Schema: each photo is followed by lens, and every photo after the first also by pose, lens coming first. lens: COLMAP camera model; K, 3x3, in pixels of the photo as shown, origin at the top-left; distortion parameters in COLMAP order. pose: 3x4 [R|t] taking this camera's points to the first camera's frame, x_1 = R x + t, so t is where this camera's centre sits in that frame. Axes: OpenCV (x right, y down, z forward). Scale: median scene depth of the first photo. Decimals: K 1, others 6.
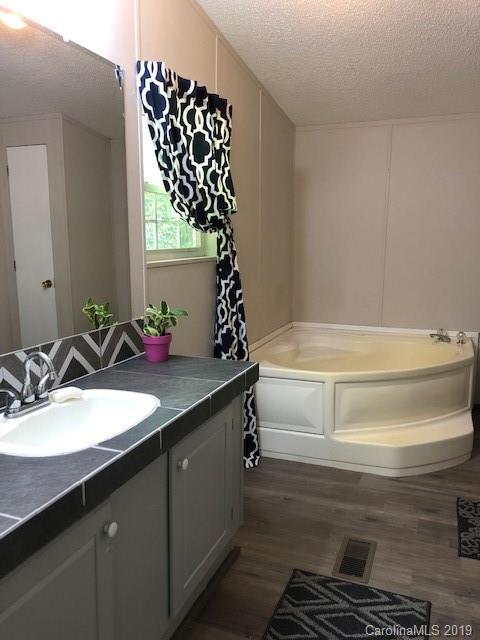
lens RADIAL K [[518.6, 0, 240.3], [0, 518.6, 321.2], [0, 0, 1]] dist [0.007087, -0.010887]
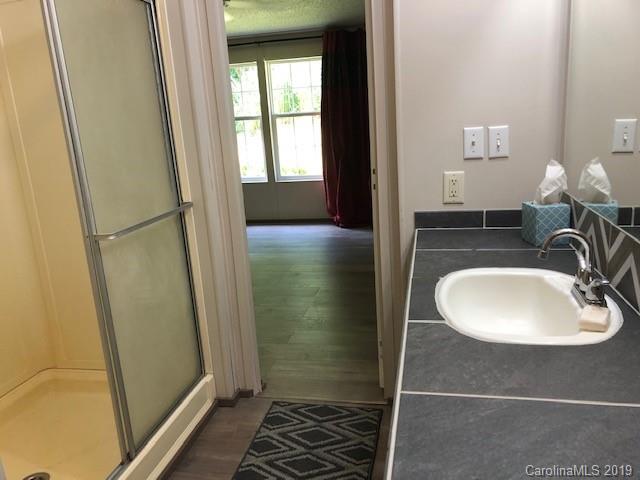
lens RADIAL K [[542.3, 0, 320.0], [0, 542.3, 240.0], [0, 0, 1]] dist [-0.000381, -0.005843]
pose [[-0.982454, 0.105796, -0.153595, 0.092371], [0.037132, 0.918011, 0.394813, -0.182458], [0.182772, 0.382182, -0.905832, 1.087236]]
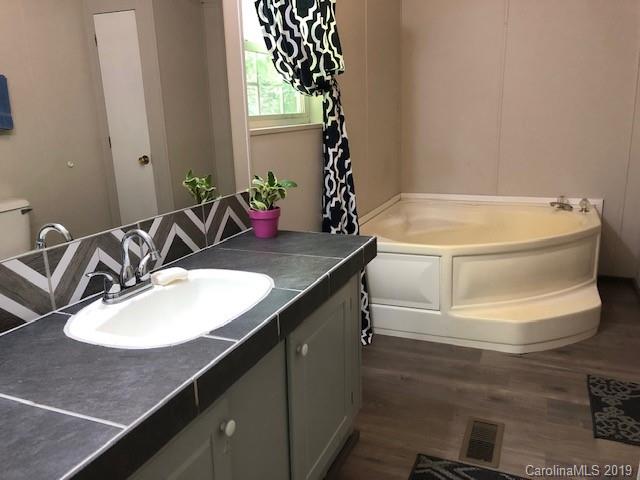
lens RADIAL K [[518.6, 0, 323.7], [0, 518.6, 240.3], [0, 0, 1]] dist [0.007087, -0.010887]
pose [[0.999302, -0.022493, -0.029837, -0.027658], [0.024932, 0.996149, 0.084058, 0.006893], [0.027831, -0.084743, 0.996014, 0.078467]]
